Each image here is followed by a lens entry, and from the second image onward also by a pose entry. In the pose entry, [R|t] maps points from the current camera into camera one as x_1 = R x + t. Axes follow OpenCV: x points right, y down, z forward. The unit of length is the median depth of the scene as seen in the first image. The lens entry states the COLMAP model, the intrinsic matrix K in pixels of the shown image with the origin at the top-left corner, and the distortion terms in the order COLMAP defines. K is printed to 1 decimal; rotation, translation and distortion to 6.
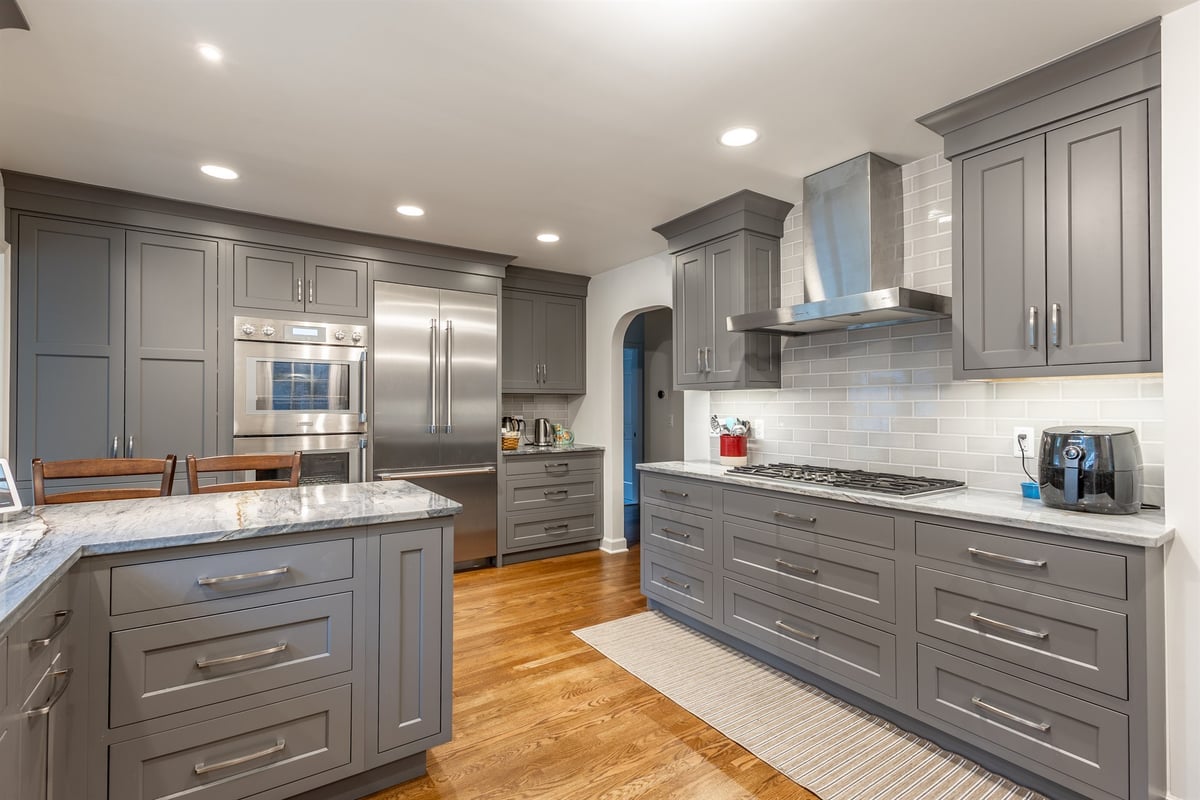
lens RADIAL K [[558.1, 0, 608.4], [0, 558.1, 401.7], [0, 0, 1]] dist [0.007000, -0.001805]
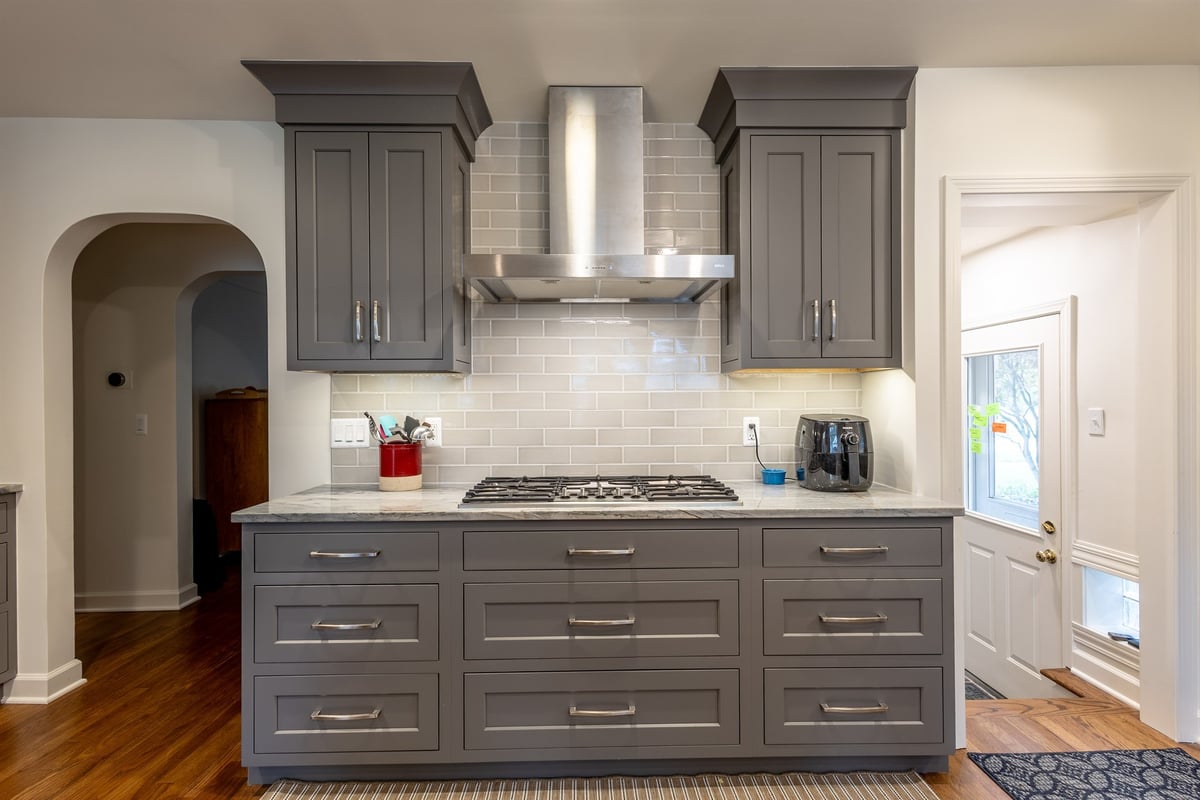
lens RADIAL K [[558.1, 0, 596.3], [0, 558.1, 399.1], [0, 0, 1]] dist [0.007000, -0.001805]
pose [[0.548096, 0.000036, 0.836415, -0.263466], [-0.002980, 0.999994, 0.001910, 0.010358], [-0.836410, -0.003539, 0.548093, 0.620783]]
